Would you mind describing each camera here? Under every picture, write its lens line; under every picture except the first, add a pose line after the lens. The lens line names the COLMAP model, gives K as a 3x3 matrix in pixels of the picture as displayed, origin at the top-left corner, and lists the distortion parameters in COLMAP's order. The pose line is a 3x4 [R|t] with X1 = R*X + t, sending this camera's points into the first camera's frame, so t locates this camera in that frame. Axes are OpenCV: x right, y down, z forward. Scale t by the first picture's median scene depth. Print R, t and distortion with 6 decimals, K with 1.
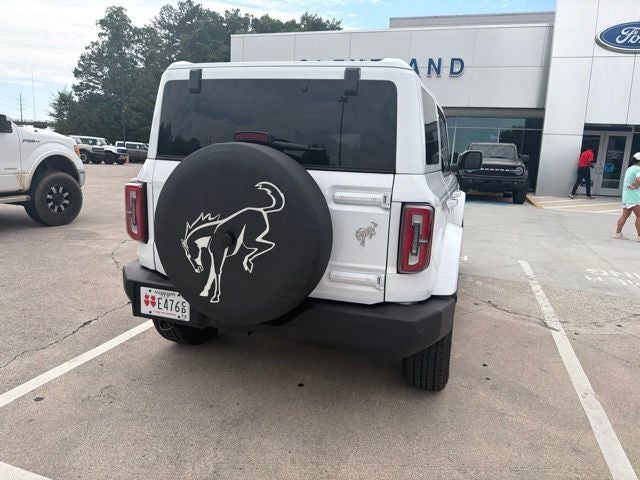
lens RADIAL K [[463.8, 0, 318.6], [0, 463.8, 232.6], [0, 0, 1]] dist [0.002660, -0.005593]
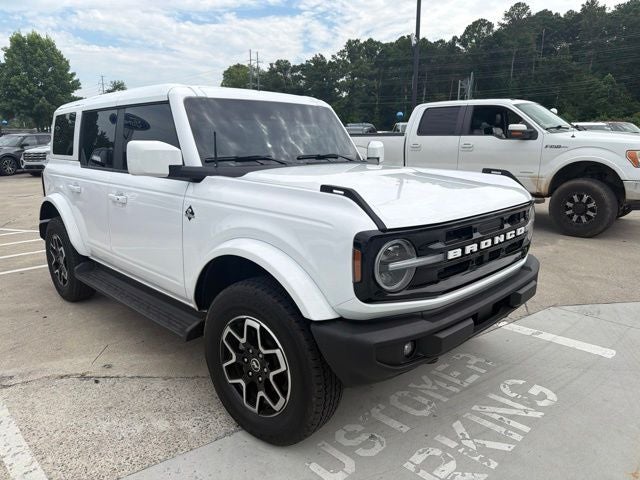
lens RADIAL K [[455.7, 0, 319.3], [0, 455.7, 234.4], [0, 0, 1]] dist [-0.001339, -0.006851]
pose [[-0.458832, 0.138176, -0.877713, 1.167059], [-0.166469, 0.956973, 0.237677, -0.373891], [0.872789, 0.255166, -0.416088, 2.306028]]
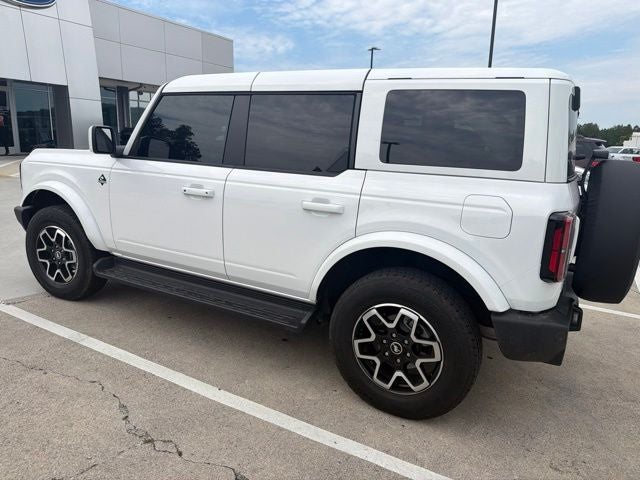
lens RADIAL K [[460.5, 0, 319.4], [0, 460.5, 231.0], [0, 0, 1]] dist [0.007272, -0.011332]
pose [[0.190762, -0.239421, 0.951991, -1.124204], [0.133563, 0.967112, 0.216460, -0.280019], [-0.972507, 0.085858, 0.216466, 1.109557]]
